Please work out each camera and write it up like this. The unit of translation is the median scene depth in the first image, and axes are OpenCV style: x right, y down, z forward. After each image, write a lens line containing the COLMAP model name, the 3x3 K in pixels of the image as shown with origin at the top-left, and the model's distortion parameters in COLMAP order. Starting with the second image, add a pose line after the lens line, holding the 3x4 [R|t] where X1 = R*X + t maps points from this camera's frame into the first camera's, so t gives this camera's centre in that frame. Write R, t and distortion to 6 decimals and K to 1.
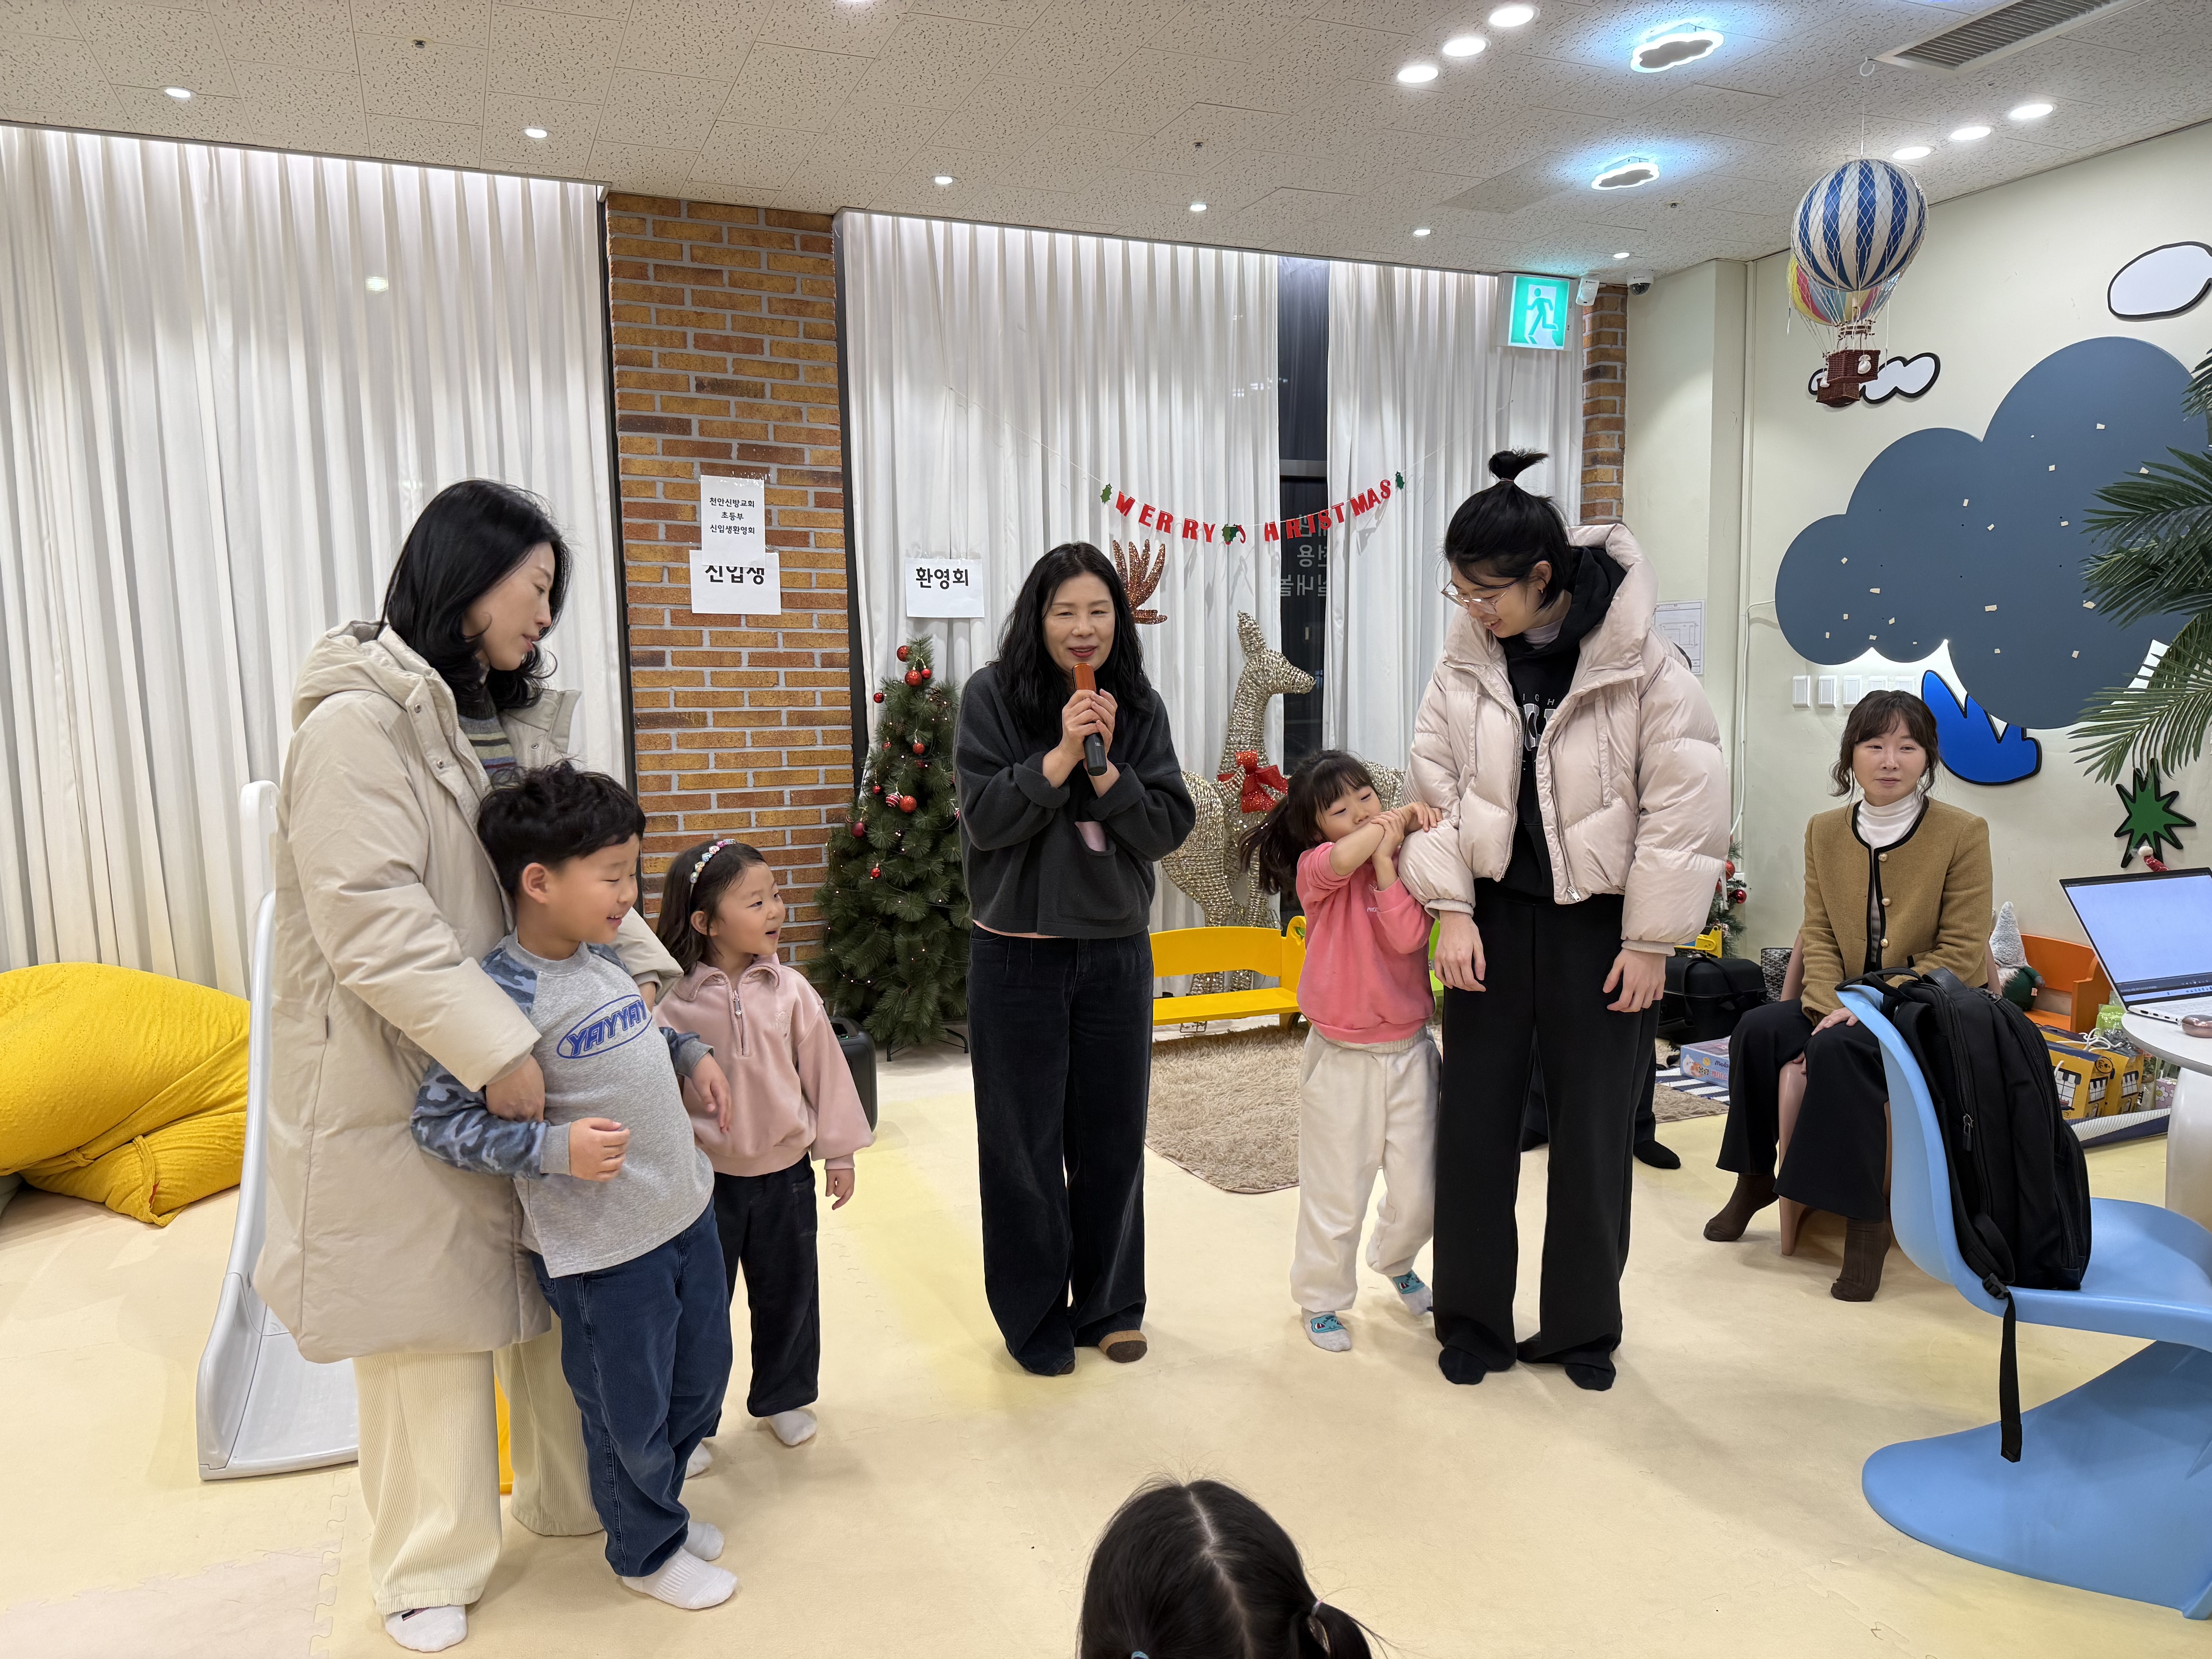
lens RADIAL K [[1584.6, 0, 1106.0], [0, 1584.6, 829.5], [0, 0, 1]] dist [0.057845, -0.068536]
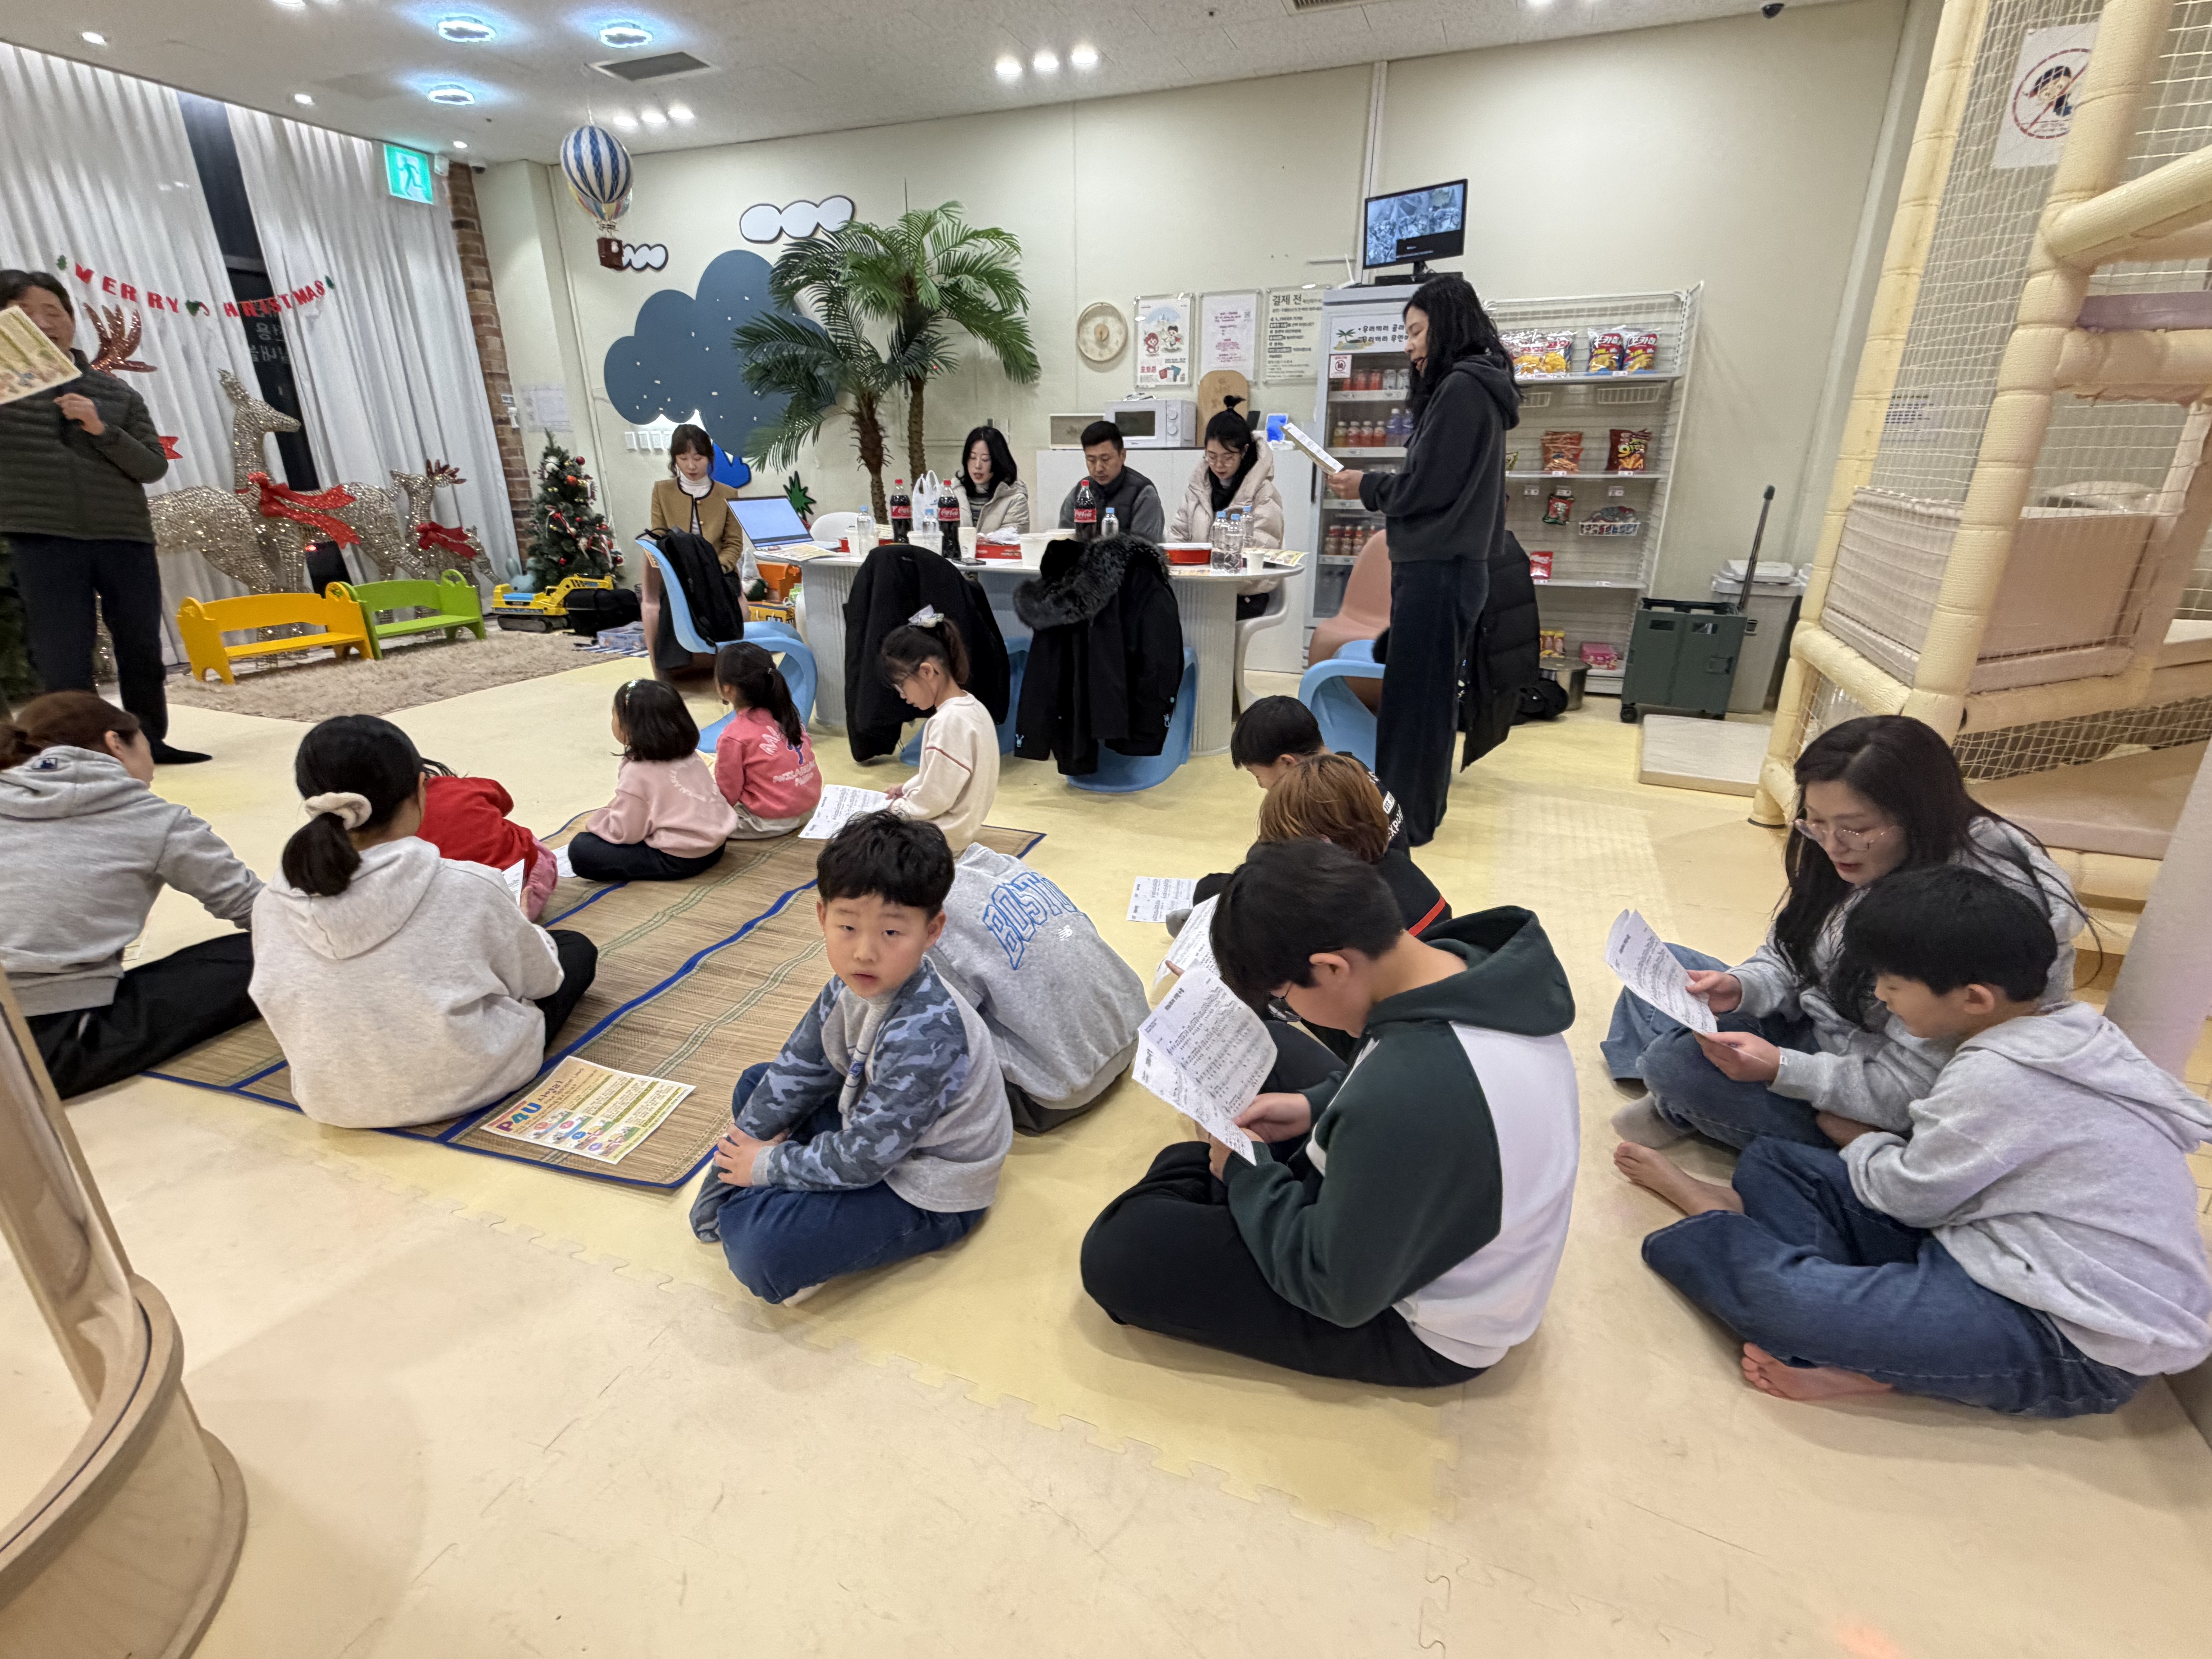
lens RADIAL K [[1009.7, 0, 1113.5], [0, 1009.7, 821.6], [0, 0, 1]] dist [0.002472, 0.000599]
pose [[0.692486, -0.235232, 0.682004, -0.075331], [0.064979, 0.961843, 0.265775, 0.064728], [-0.718499, -0.139730, 0.681348, -0.254973]]
